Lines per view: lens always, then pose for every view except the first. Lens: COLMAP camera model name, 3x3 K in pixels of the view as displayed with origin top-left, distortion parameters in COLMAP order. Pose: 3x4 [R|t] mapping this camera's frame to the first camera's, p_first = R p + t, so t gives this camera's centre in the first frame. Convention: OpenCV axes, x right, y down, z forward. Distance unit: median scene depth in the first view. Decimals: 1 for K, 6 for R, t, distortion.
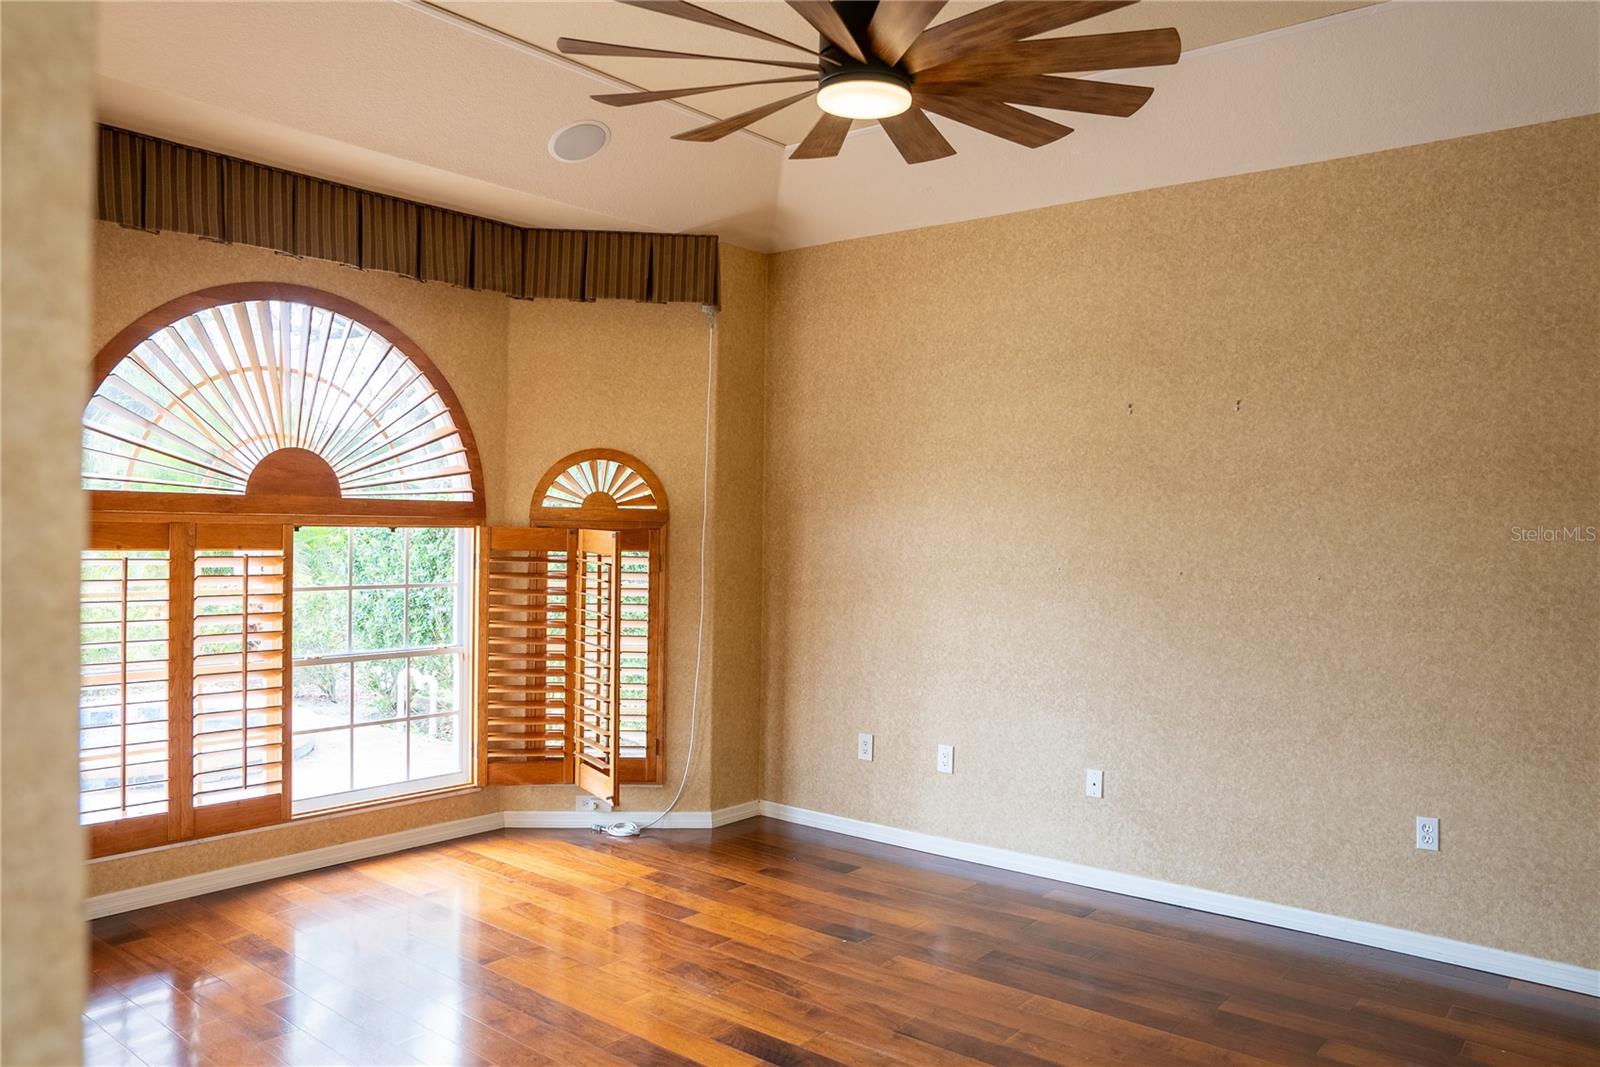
lens RADIAL K [[1111.7, 0, 798.1], [0, 1111.7, 532.4], [0, 0, 1]] dist [-0.112622, 0.082326]
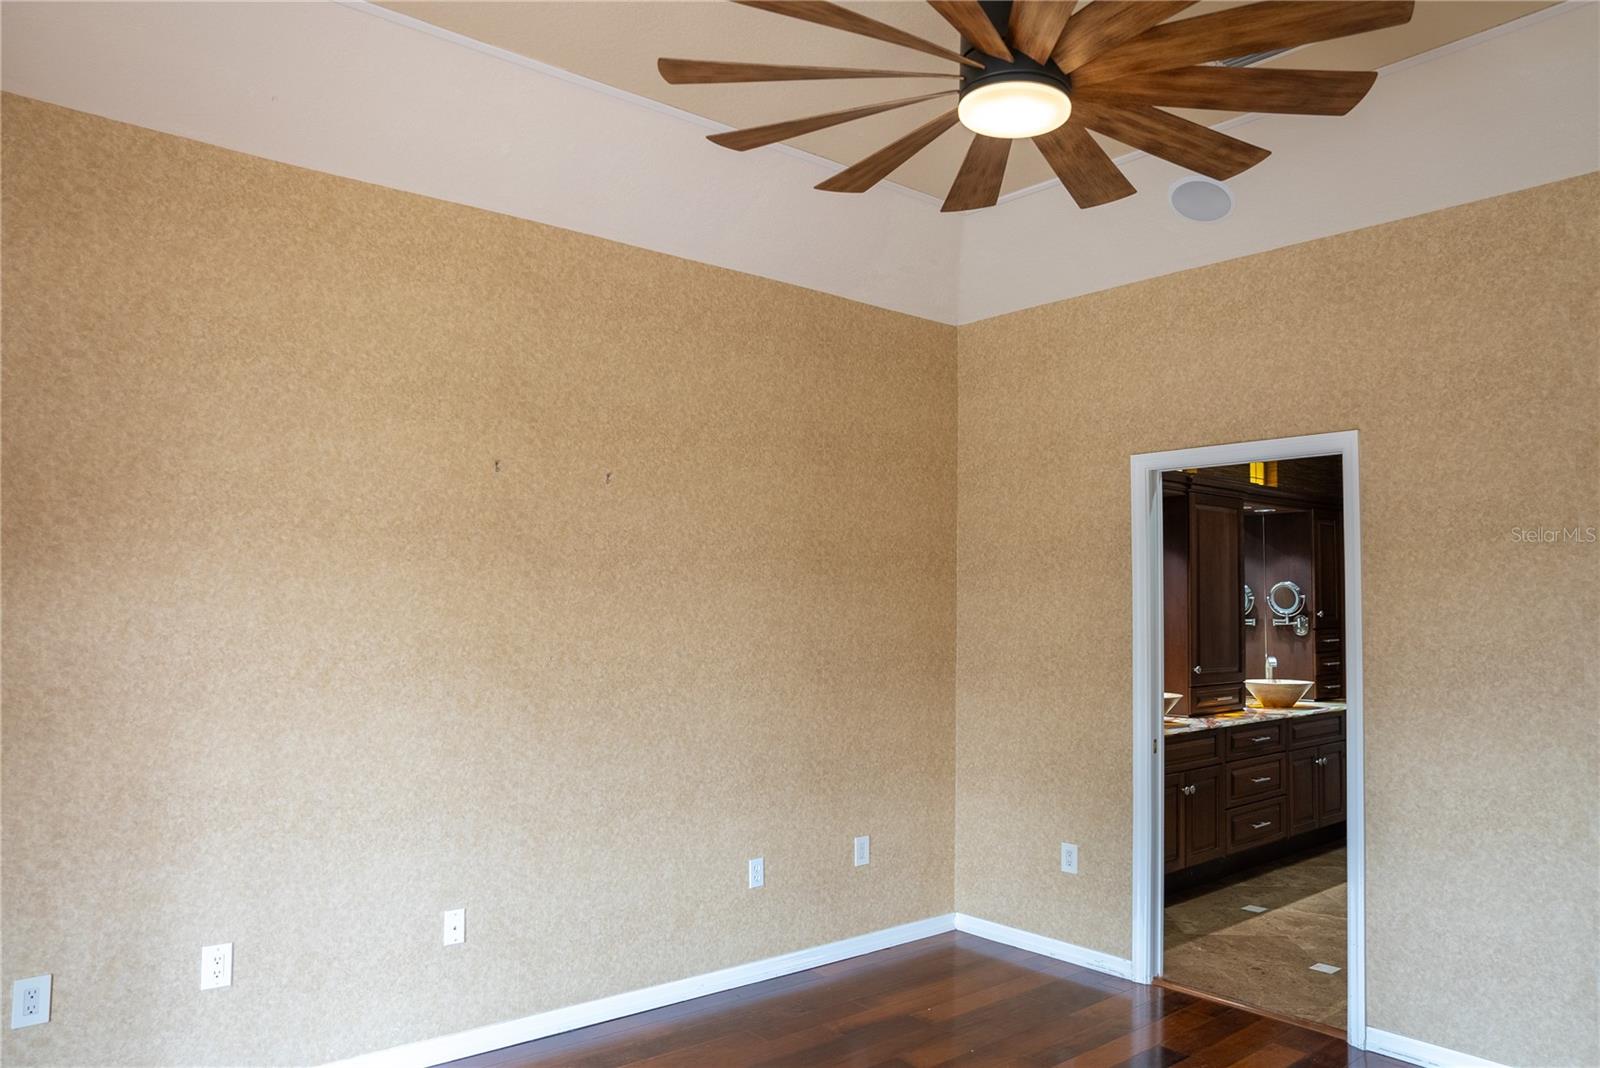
lens RADIAL K [[1111.7, 0, 795.6], [0, 1111.7, 533.8], [0, 0, 1]] dist [-0.112622, 0.082326]
pose [[0.199388, 0.050994, 0.978593, -0.481168], [0.001188, 0.998632, -0.052281, -0.015897], [-0.979920, 0.011587, 0.199054, 0.610858]]
